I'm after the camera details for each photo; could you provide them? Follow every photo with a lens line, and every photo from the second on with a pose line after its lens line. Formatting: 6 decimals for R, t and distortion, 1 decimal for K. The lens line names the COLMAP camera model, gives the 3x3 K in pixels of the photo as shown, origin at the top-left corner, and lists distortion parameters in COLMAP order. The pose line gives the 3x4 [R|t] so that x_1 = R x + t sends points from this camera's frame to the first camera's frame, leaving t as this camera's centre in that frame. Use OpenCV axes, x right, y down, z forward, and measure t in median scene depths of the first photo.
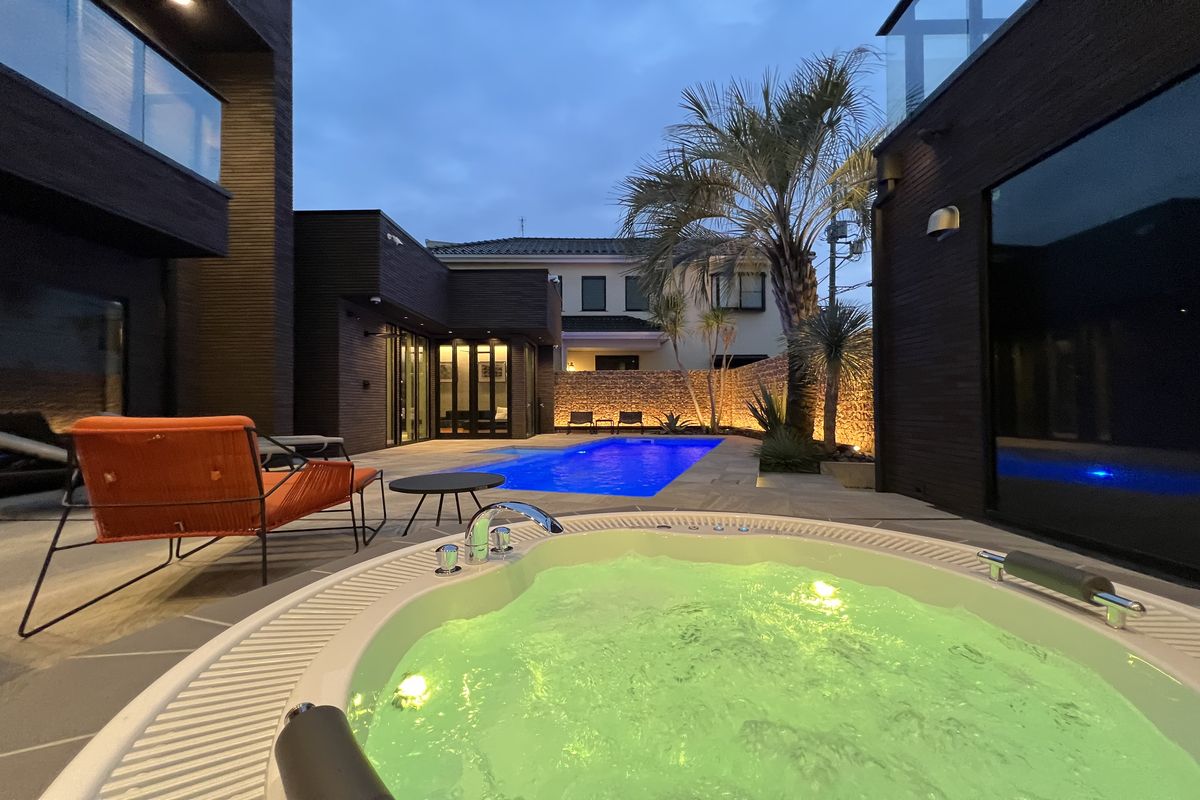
lens RADIAL K [[484.0, 0, 605.3], [0, 484.0, 403.0], [0, 0, 1]] dist [0.000139, 0.000254]
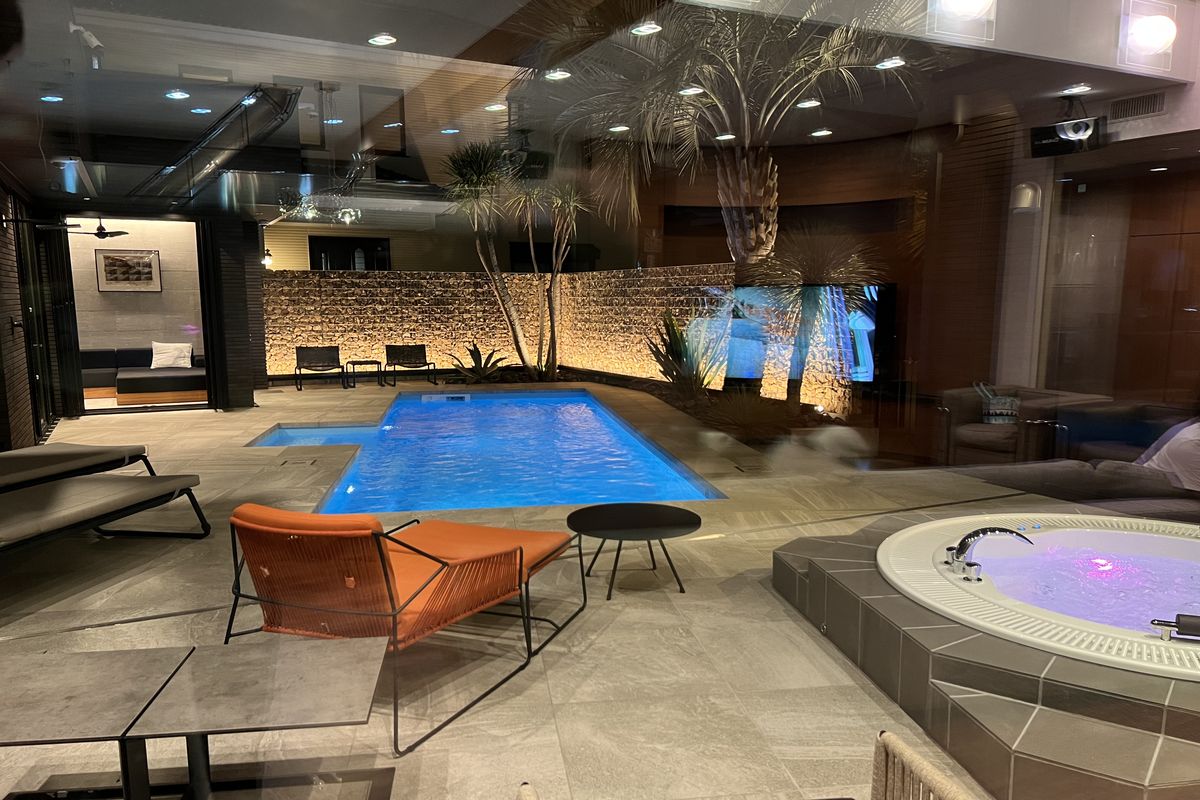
lens RADIAL K [[871.5, 0, 599.0], [0, 871.5, 408.6], [0, 0, 1]] dist [-0.002187, -0.001435]
pose [[0.841659, -0.072427, 0.535130, -0.313851], [-0.012264, 0.988146, 0.153028, -0.068571], [-0.539870, -0.135360, 0.830794, 0.000613]]
